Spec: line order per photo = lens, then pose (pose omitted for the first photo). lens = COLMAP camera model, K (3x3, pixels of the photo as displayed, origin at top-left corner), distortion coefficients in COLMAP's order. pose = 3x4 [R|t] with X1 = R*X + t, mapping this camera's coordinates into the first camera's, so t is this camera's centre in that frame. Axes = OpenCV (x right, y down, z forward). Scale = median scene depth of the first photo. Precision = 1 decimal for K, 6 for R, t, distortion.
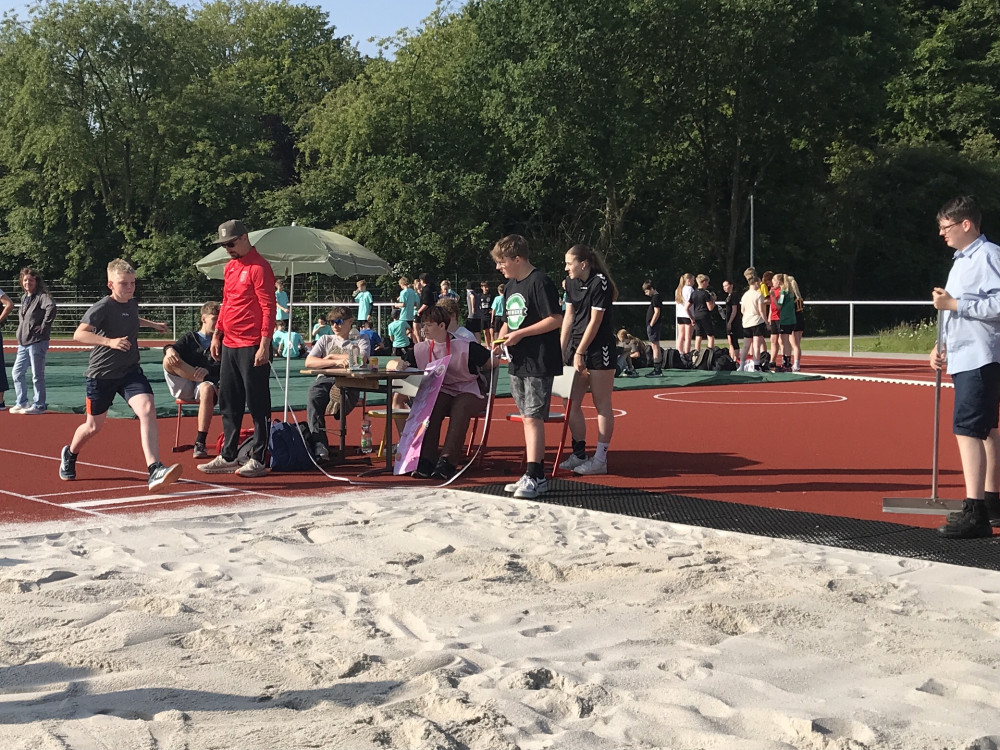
lens RADIAL K [[1923.7, 0, 499.7], [0, 1923.7, 374.2], [0, 0, 1]] dist [0.351371, 0.000000]
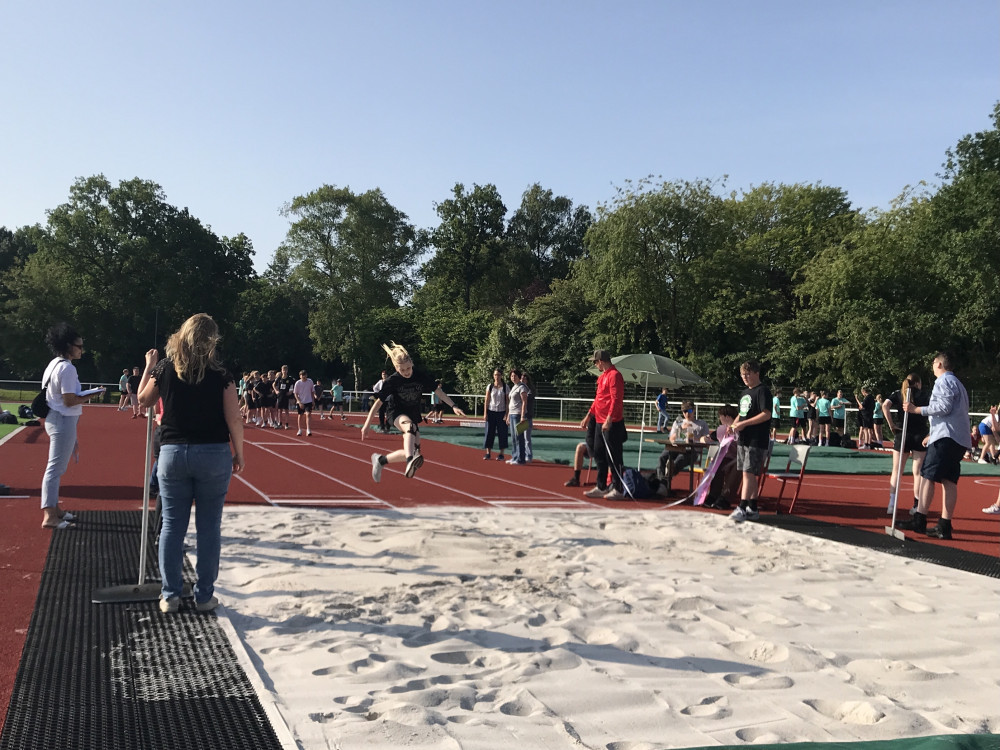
lens RADIAL K [[1923.7, 0, 499.7], [0, 1923.7, 375.3], [0, 0, 1]] dist [0.351371, 0.000000]
pose [[0.916185, 0.036619, -0.399080, 0.255282], [-0.058541, 0.997364, -0.042877, 0.012244], [0.396458, 0.062645, 0.915913, -0.337755]]
